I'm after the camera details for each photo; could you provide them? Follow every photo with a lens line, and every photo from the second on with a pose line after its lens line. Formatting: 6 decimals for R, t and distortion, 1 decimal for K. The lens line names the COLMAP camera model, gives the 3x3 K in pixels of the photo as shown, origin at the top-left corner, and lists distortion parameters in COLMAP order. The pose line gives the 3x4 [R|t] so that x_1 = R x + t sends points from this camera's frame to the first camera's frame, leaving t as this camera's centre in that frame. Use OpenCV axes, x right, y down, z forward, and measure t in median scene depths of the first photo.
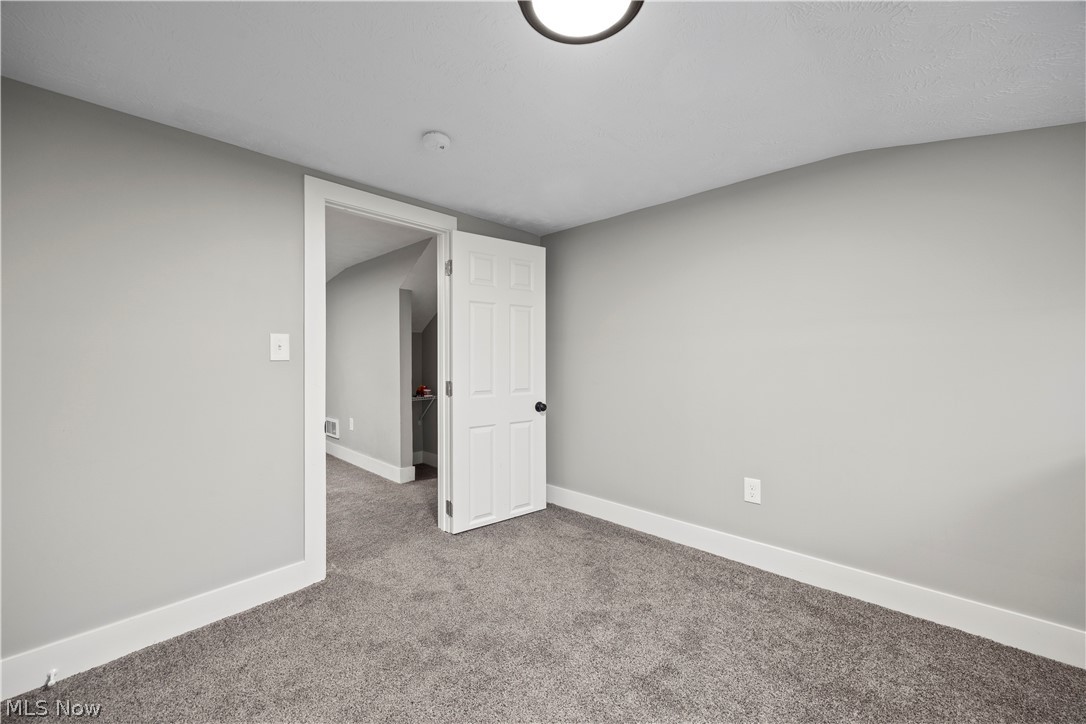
lens RADIAL K [[419.8, 0, 541.9], [0, 419.8, 358.9], [0, 0, 1]] dist [-0.003030, 0.000055]
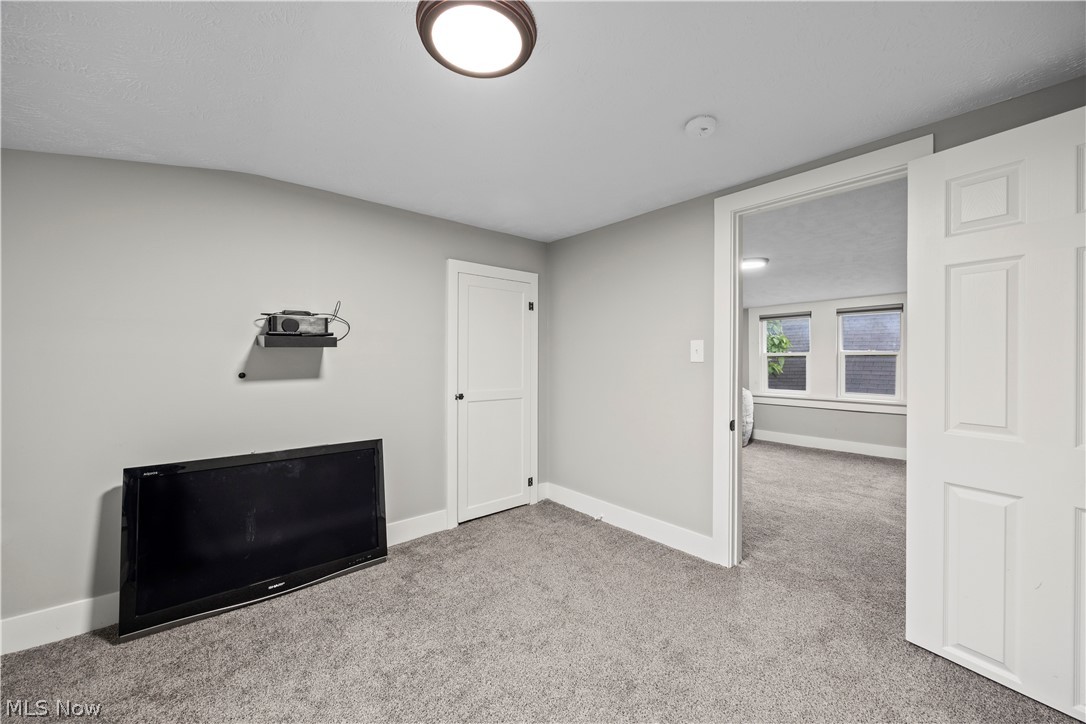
lens RADIAL K [[419.8, 0, 538.9], [0, 419.8, 357.9], [0, 0, 1]] dist [-0.003030, 0.000055]
pose [[-0.118751, 0.004768, -0.992913, 0.623713], [-0.008746, 0.999945, 0.005848, -0.011242], [0.992886, 0.009378, -0.118703, 0.670355]]
